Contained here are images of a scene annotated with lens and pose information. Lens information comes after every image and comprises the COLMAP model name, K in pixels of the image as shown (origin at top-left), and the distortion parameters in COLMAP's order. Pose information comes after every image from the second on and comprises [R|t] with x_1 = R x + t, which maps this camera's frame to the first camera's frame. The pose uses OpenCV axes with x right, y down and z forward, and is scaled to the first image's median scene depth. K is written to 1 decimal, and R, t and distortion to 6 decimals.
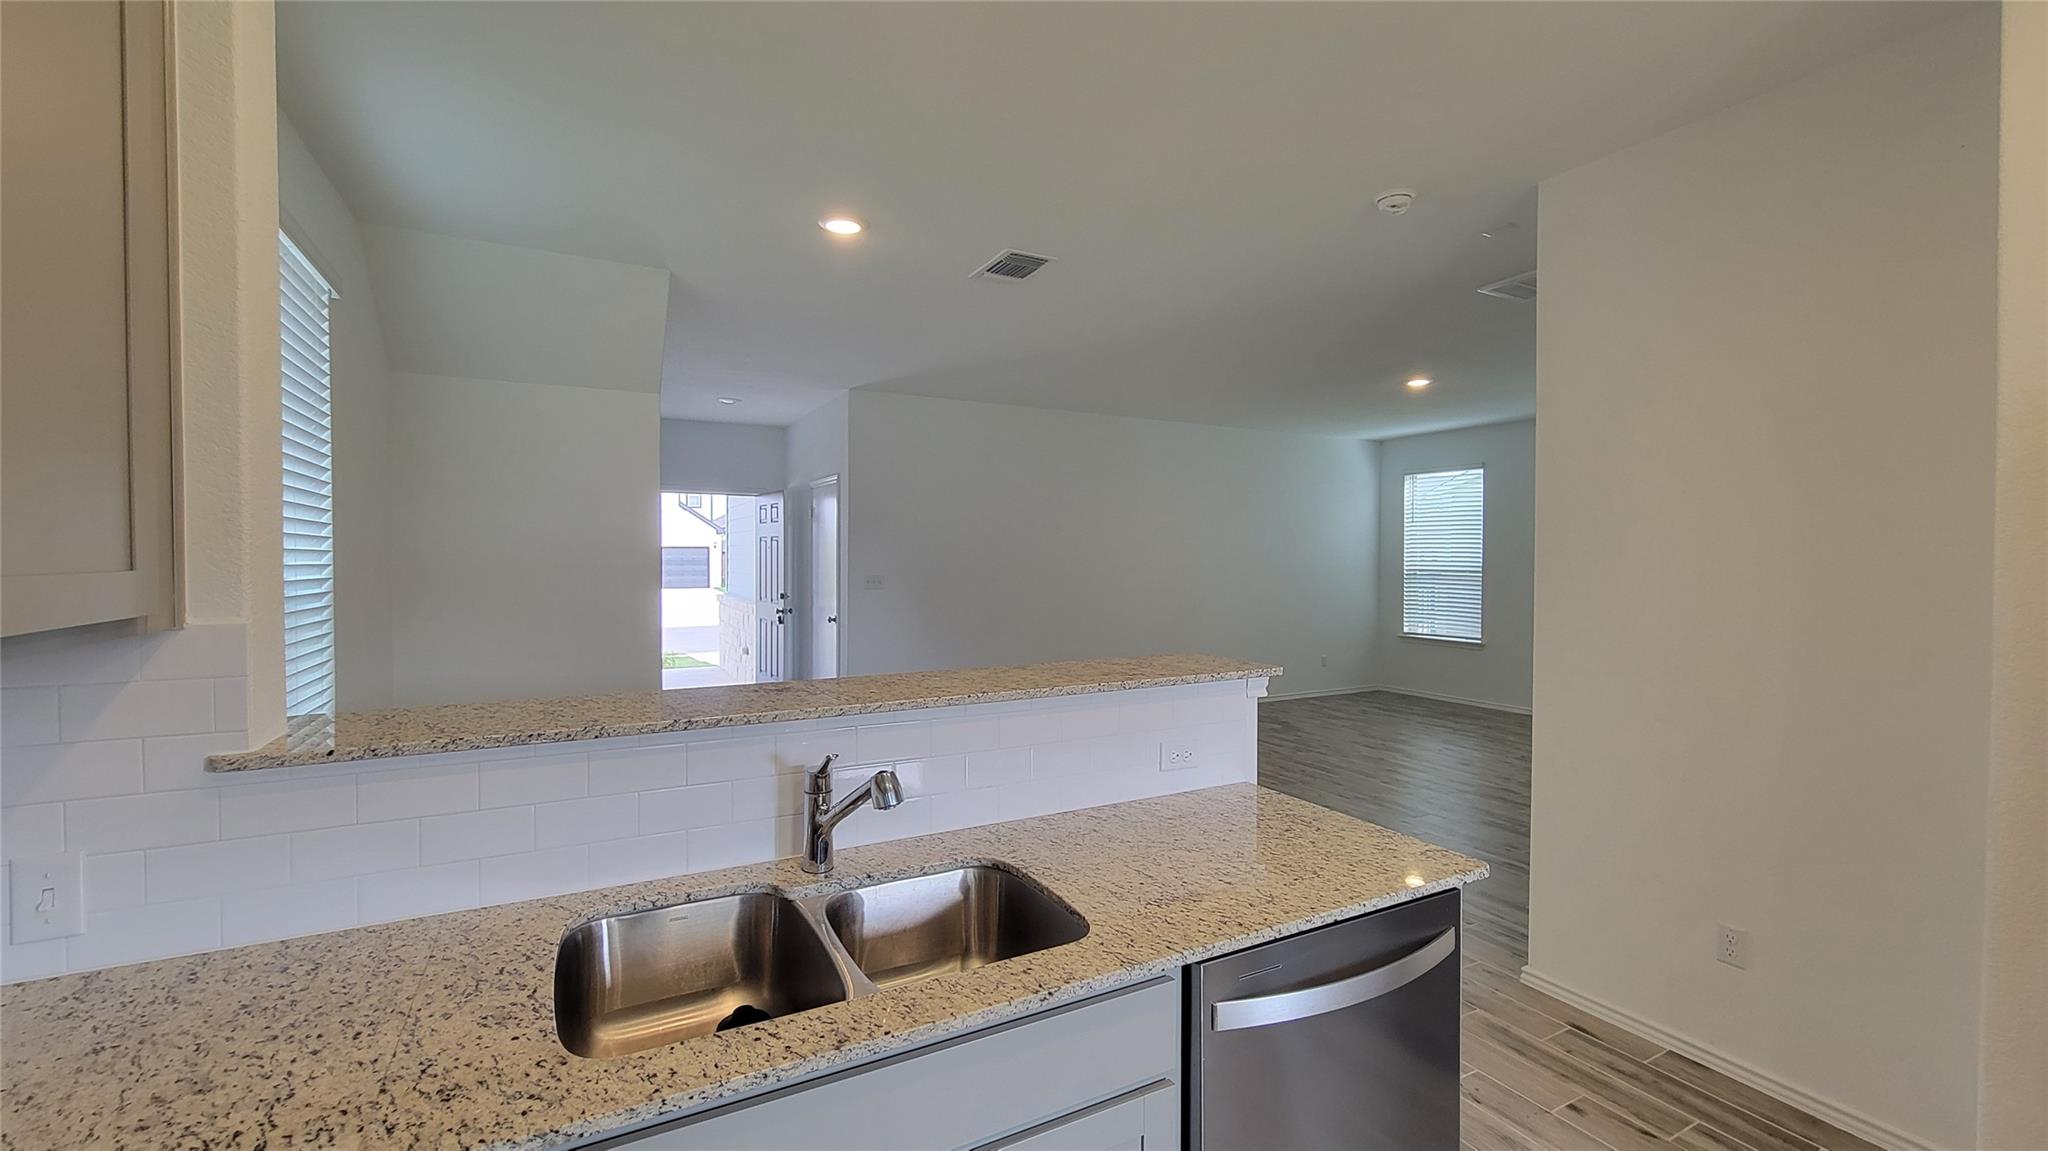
lens RADIAL K [[834.3, 0, 1030.0], [0, 834.3, 574.4], [0, 0, 1]] dist [-0.000950, -0.000795]
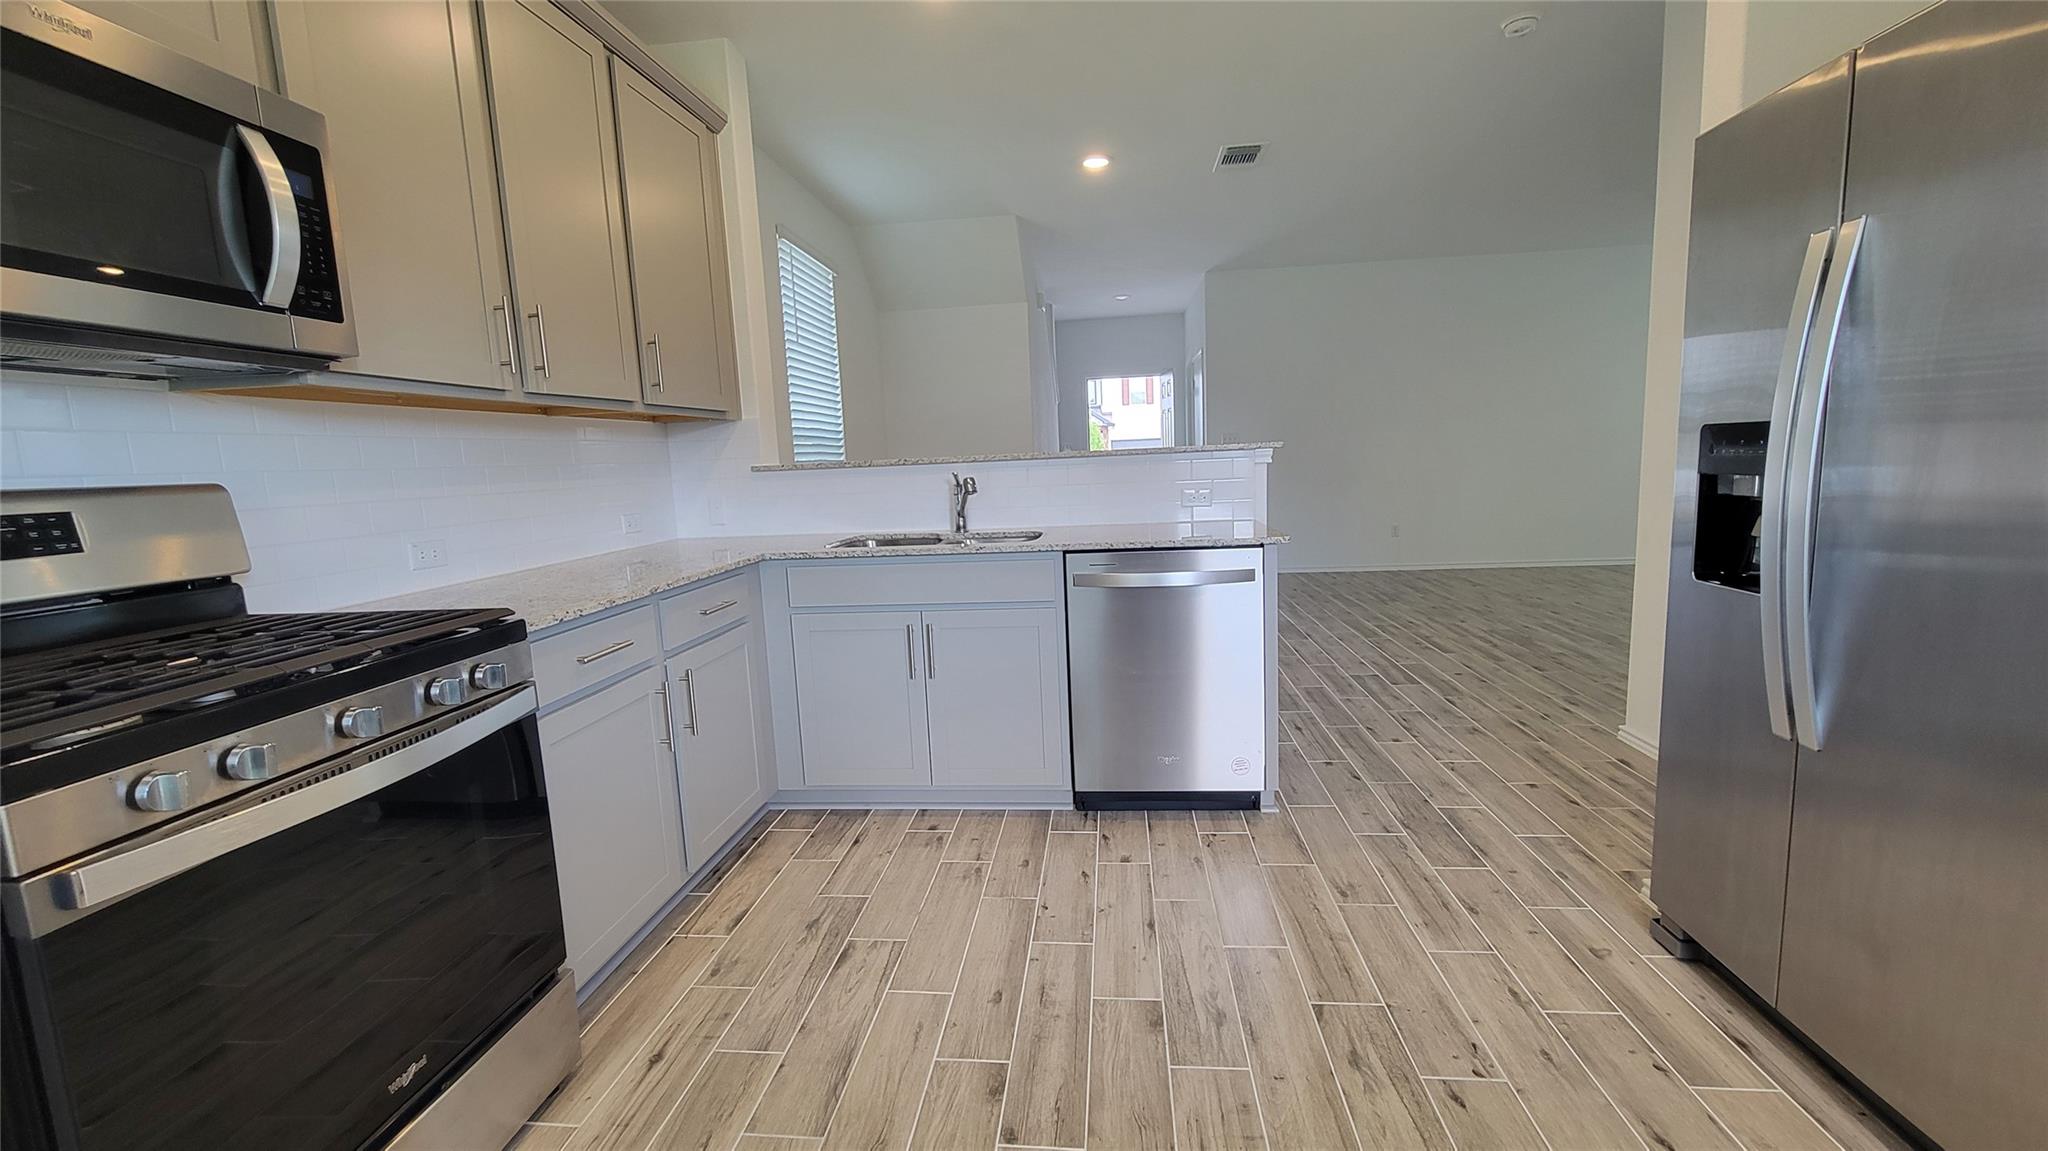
lens RADIAL K [[834.3, 0, 1026.6], [0, 834.3, 569.3], [0, 0, 1]] dist [-0.000950, -0.000795]
pose [[0.828271, 0.036823, -0.559116, 0.495984], [0.033073, 0.992886, 0.114385, 0.100292], [0.559350, -0.113234, 0.821161, -0.300832]]
